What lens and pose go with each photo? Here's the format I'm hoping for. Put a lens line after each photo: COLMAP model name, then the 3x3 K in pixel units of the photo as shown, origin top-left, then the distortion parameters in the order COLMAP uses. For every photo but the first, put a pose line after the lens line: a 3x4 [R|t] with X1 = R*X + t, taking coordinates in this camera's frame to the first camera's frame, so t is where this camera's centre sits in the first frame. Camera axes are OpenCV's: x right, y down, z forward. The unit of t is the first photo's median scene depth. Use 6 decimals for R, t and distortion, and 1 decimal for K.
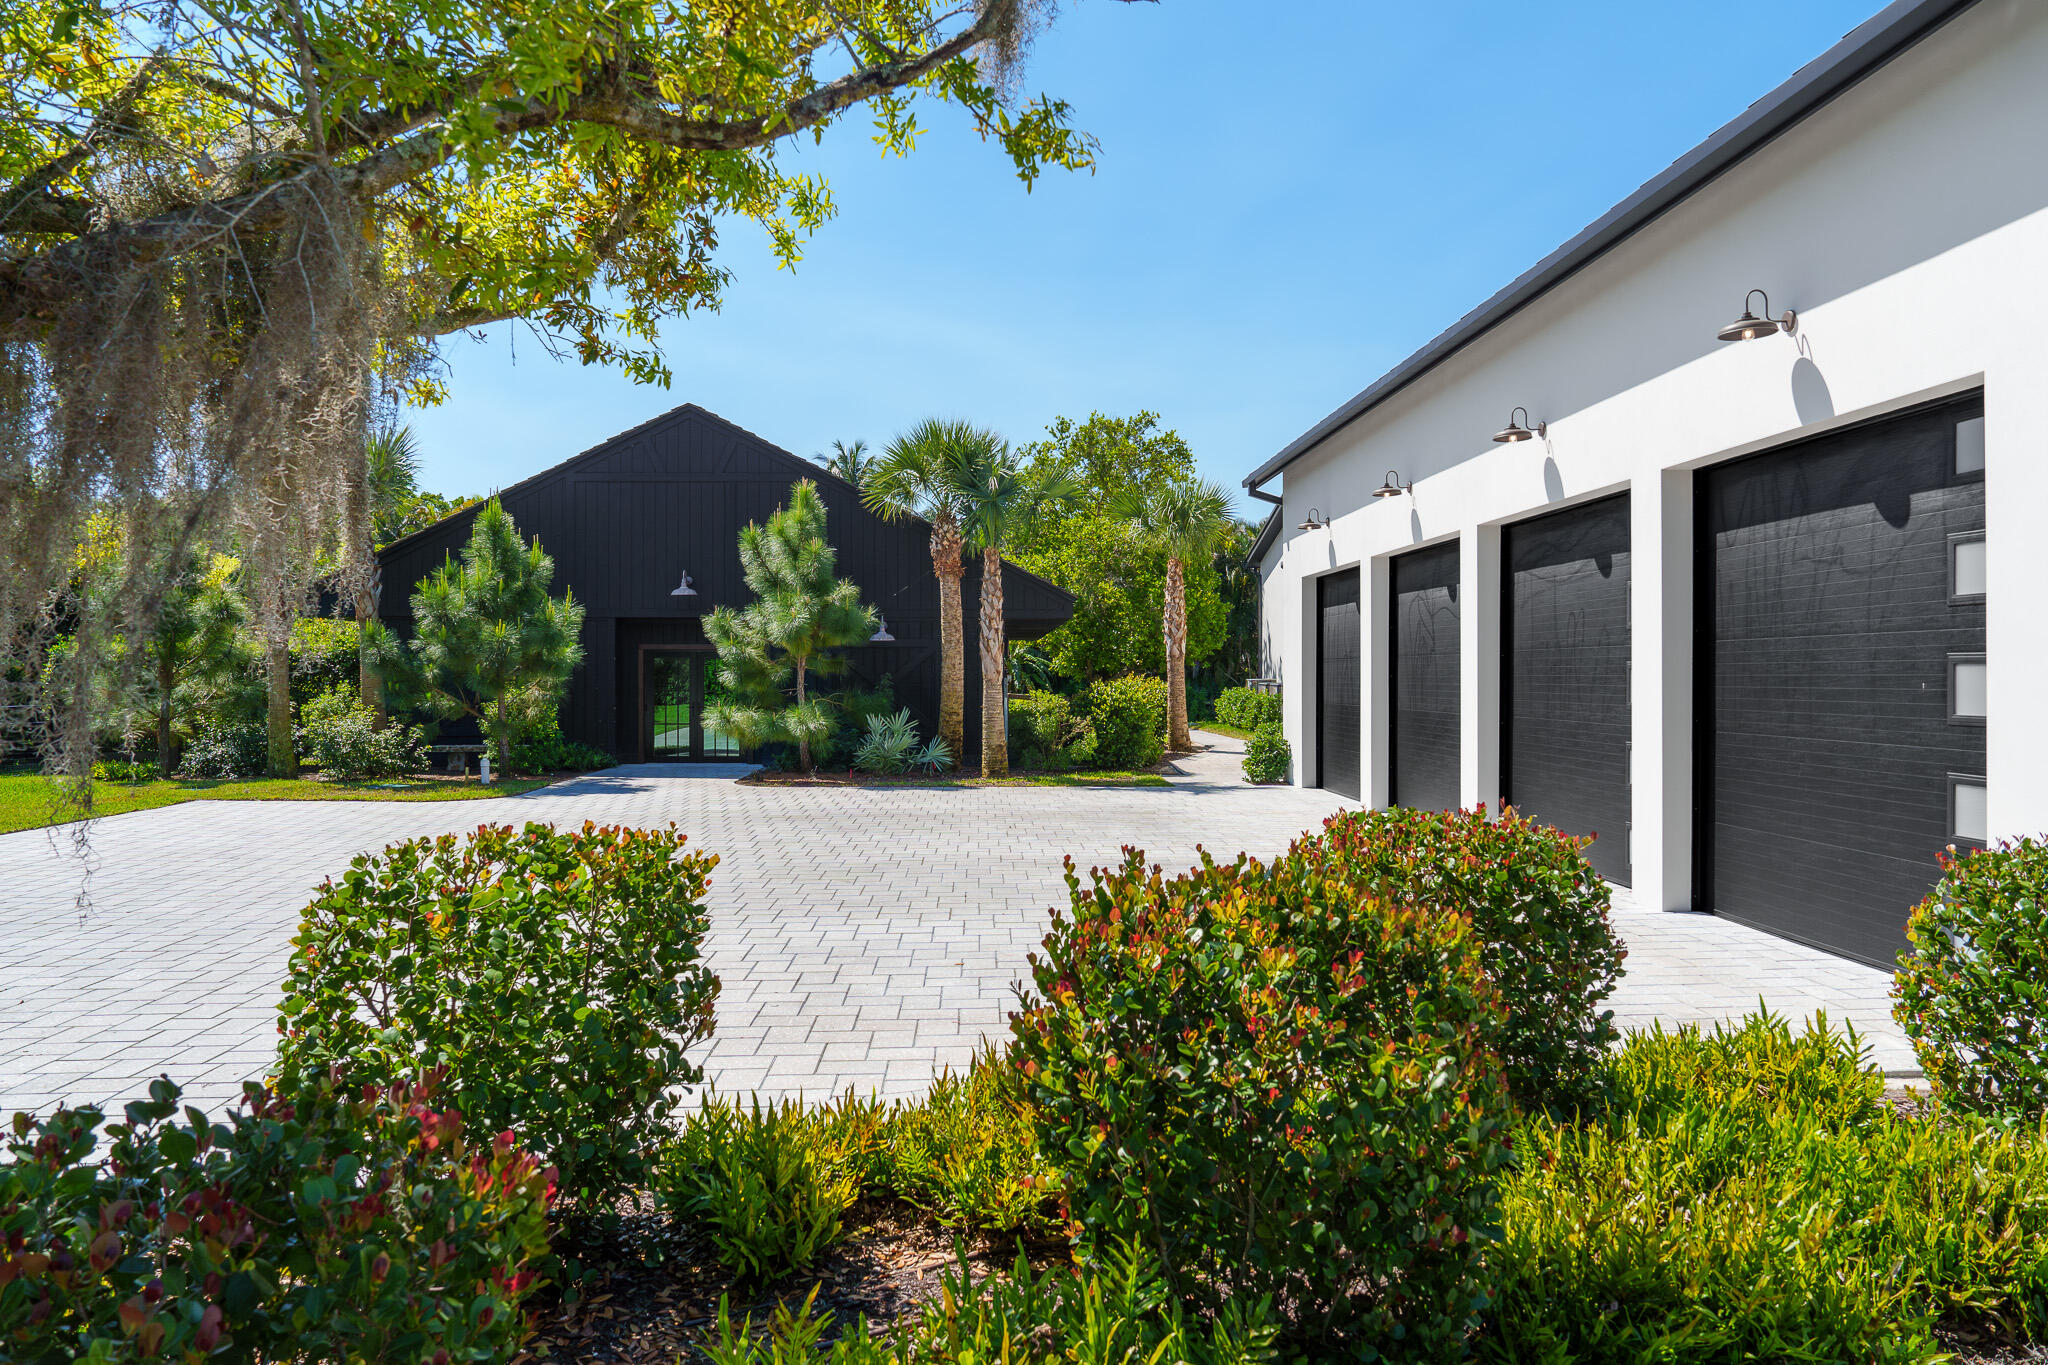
lens RADIAL K [[1368.6, 0, 1020.9], [0, 1368.6, 679.7], [0, 0, 1]] dist [0.000675, 0.001117]
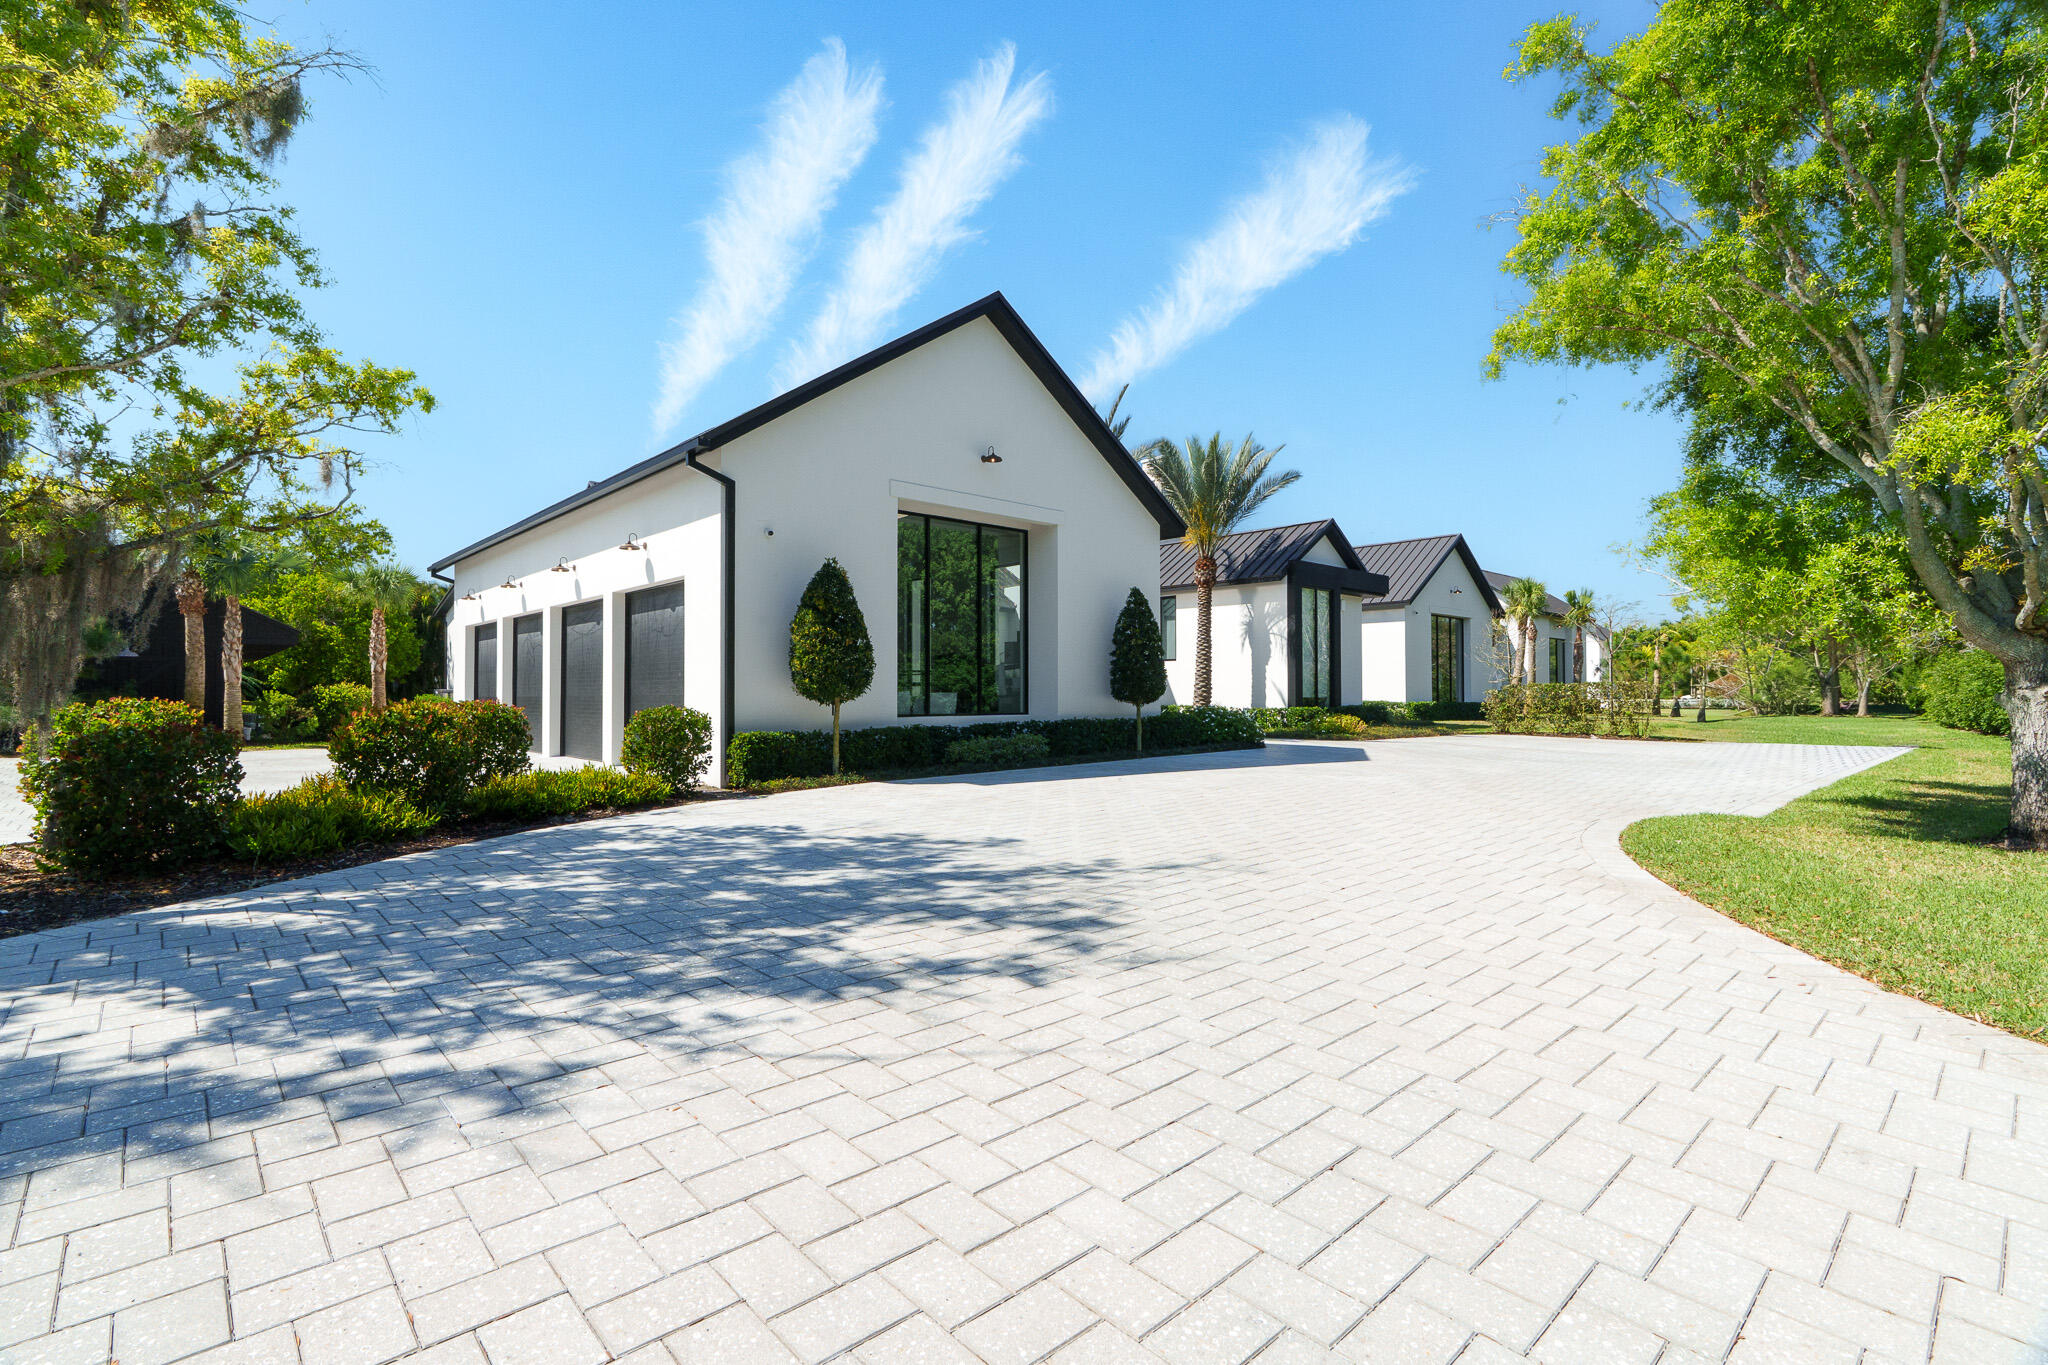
lens RADIAL K [[935.3, 0, 1023.1], [0, 935.3, 677.3], [0, 0, 1]] dist [0.001896, 0.002550]
pose [[0.754379, 0.007649, 0.656395, -0.041107], [0.007167, 0.999777, -0.019888, 0.019512], [-0.656400, 0.019707, 0.754156, -0.353051]]
